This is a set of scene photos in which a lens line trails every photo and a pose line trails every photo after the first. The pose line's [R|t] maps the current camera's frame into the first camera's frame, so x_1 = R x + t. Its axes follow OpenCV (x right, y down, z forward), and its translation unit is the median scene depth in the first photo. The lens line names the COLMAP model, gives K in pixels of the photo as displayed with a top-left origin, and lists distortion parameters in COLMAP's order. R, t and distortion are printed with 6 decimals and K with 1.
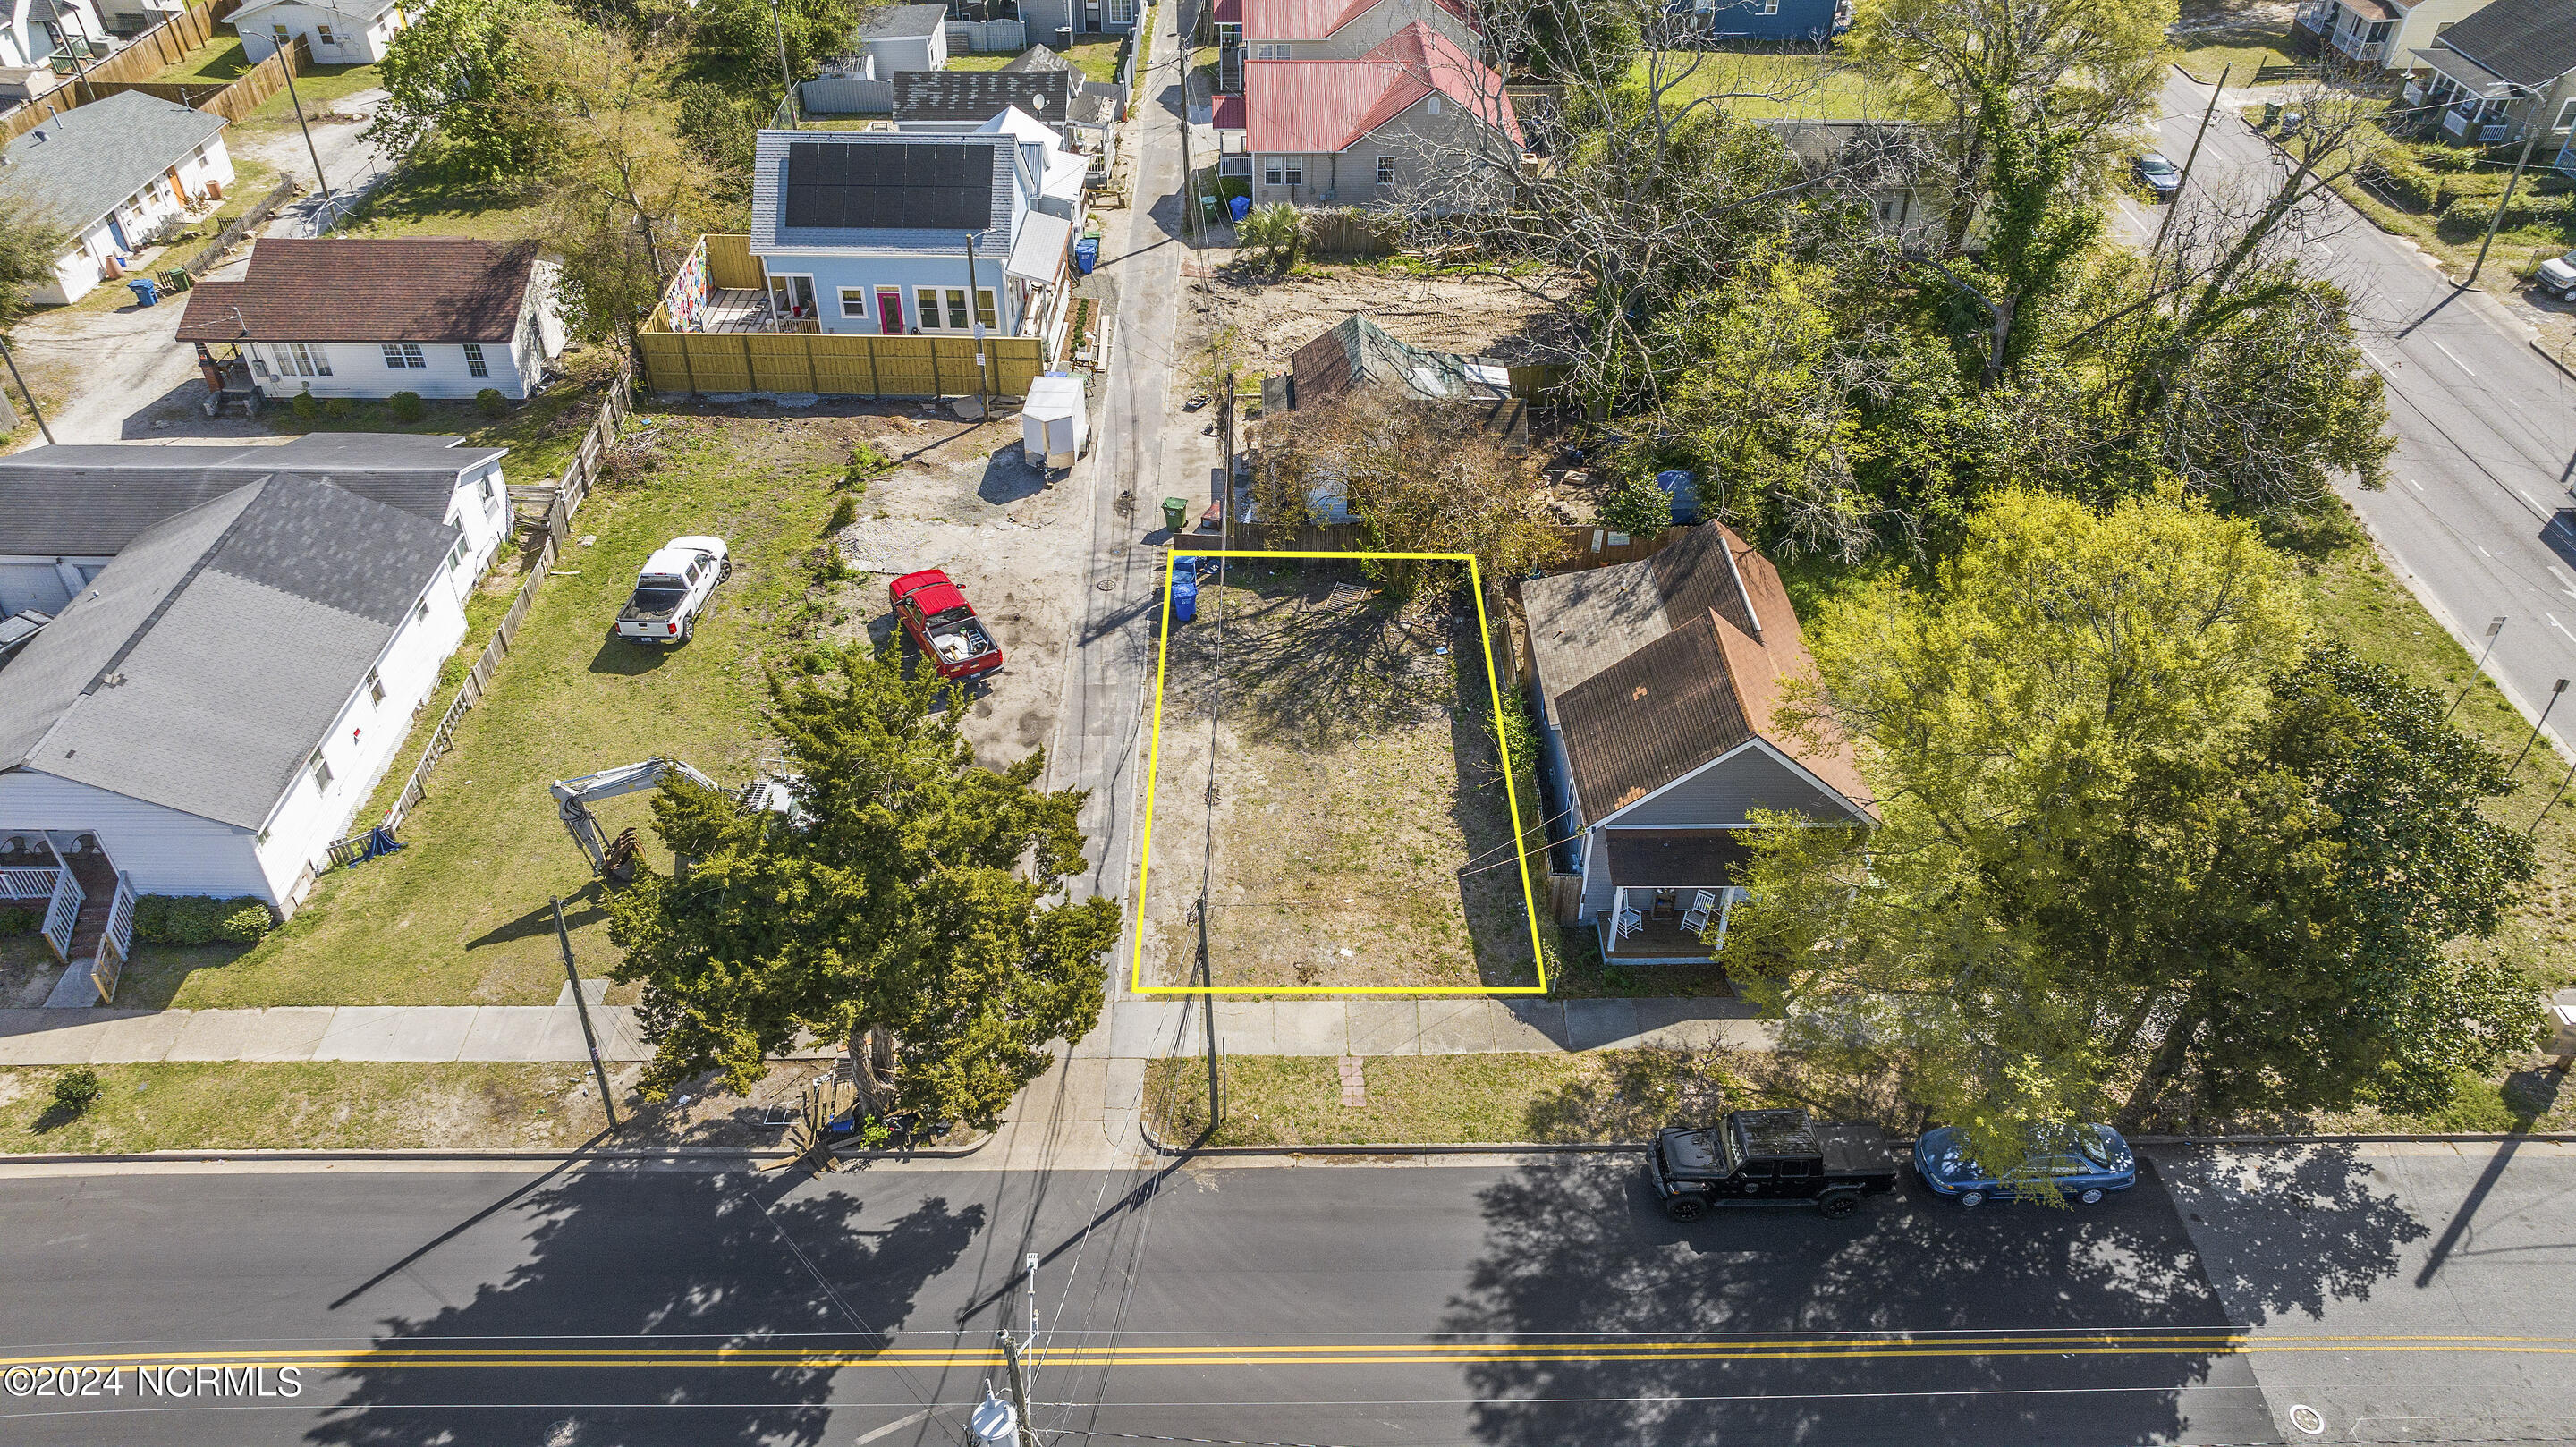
lens RADIAL K [[1806.9, 0, 1295.6], [0, 1806.9, 729.3], [0, 0, 1]] dist [-0.032189, 0.022116]
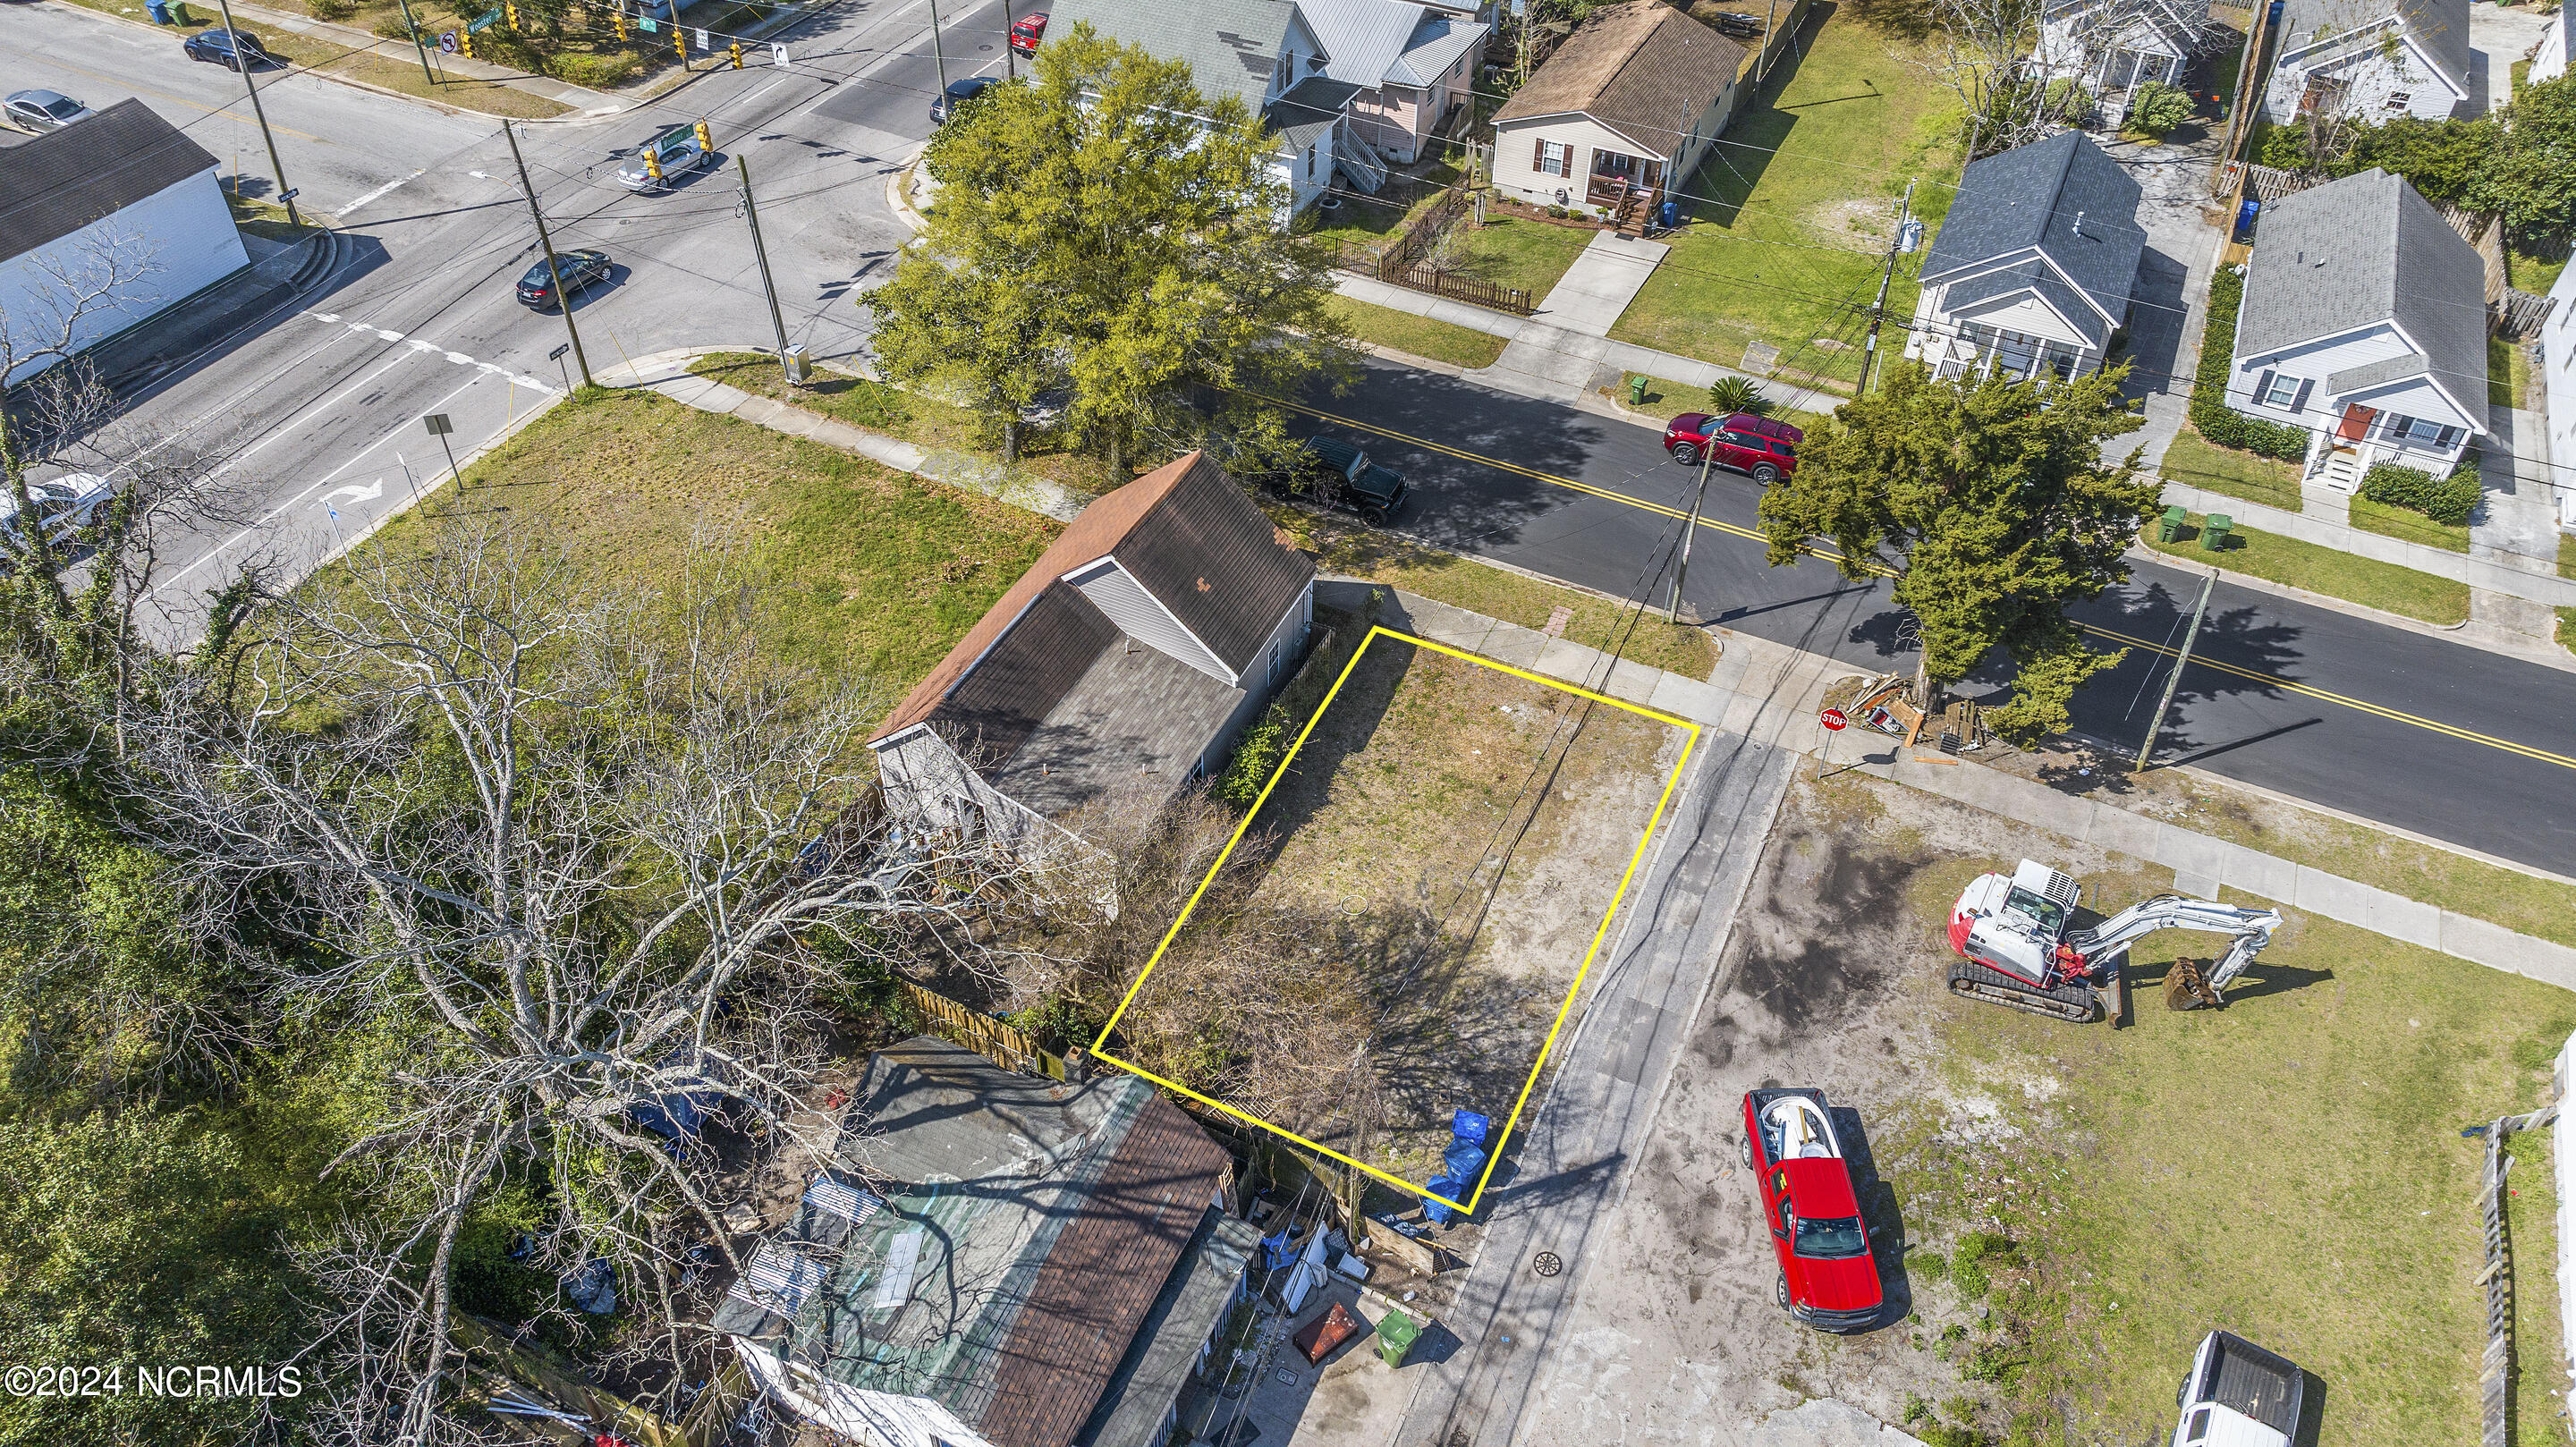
lens RADIAL K [[1806.9, 0, 1285.1], [0, 1806.9, 722.2], [0, 0, 1]] dist [-0.032189, 0.022116]
pose [[-0.894192, -0.313235, 0.319852, -0.175634], [0.263248, 0.209993, 0.941596, -0.808266], [-0.362107, 0.926168, -0.105316, 0.963599]]
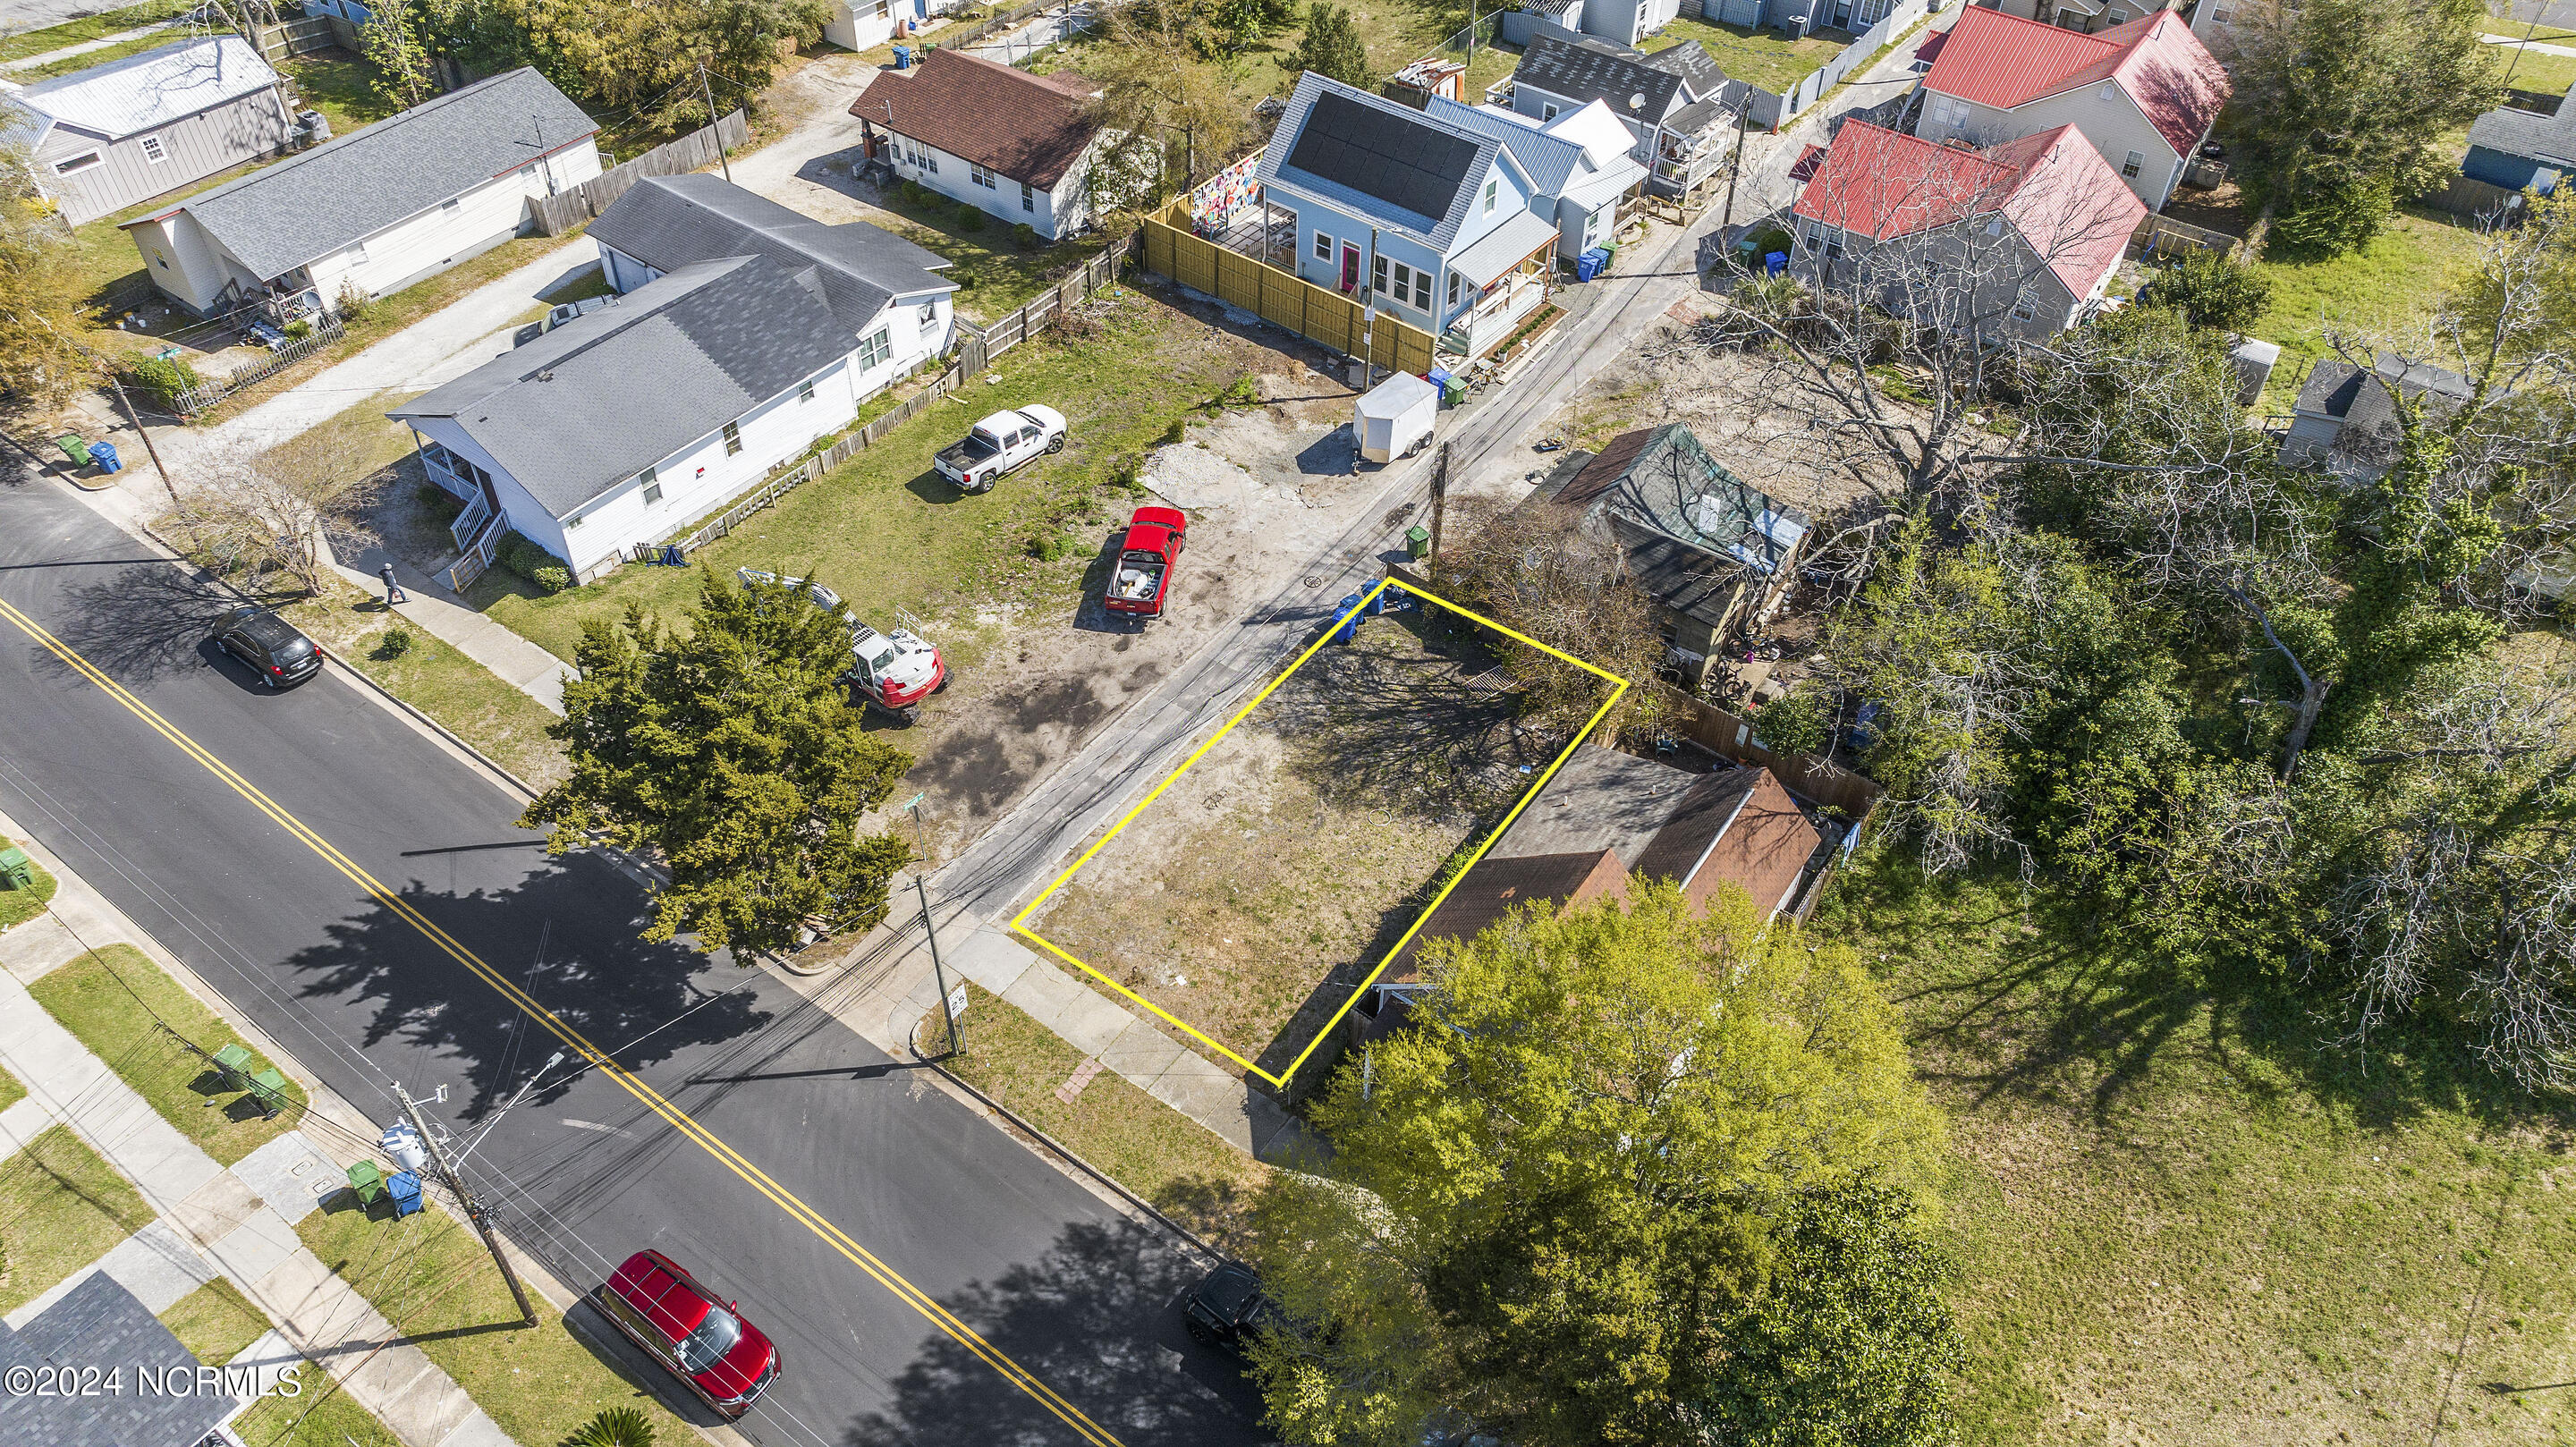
lens RADIAL K [[1806.9, 0, 1286.5], [0, 1806.9, 735.9], [0, 0, 1]] dist [-0.032189, 0.022116]
pose [[0.801634, 0.420227, -0.425196, 0.400045], [-0.379004, 0.907293, 0.182144, -0.195880], [0.462319, 0.015138, 0.886584, 0.035206]]
